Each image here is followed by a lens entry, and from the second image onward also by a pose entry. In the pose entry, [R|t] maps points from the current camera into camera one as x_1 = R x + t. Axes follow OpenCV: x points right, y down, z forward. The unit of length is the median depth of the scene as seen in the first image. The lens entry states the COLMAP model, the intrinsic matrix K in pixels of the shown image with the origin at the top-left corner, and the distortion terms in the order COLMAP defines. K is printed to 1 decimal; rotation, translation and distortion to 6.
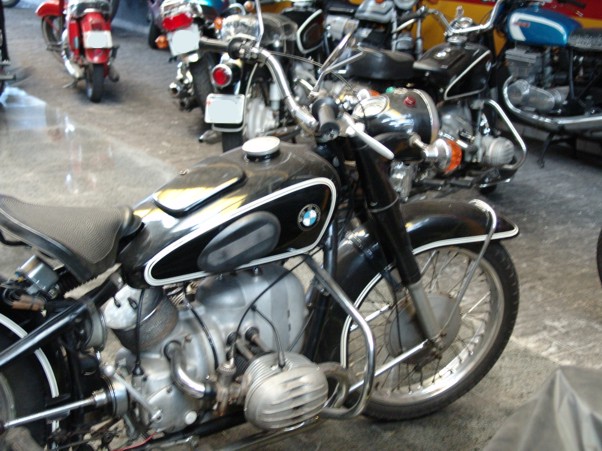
lens RADIAL K [[948.1, 0, 300.9], [0, 948.1, 226.0], [0, 0, 1]] dist [0.019671, 0.000000]
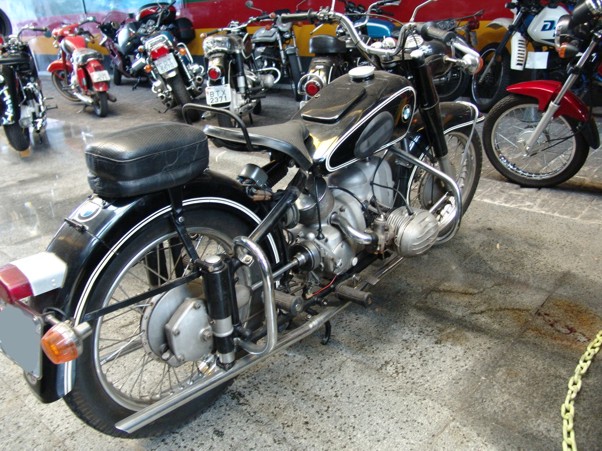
lens RADIAL K [[532.7, 0, 301.6], [0, 532.7, 228.8], [0, 0, 1]] dist [-0.095798, 0.023209]
pose [[0.961944, -0.195443, 0.190960, -0.311289], [0.176841, 0.978051, 0.110196, 0.043300], [-0.208305, -0.072233, 0.975393, 0.198699]]
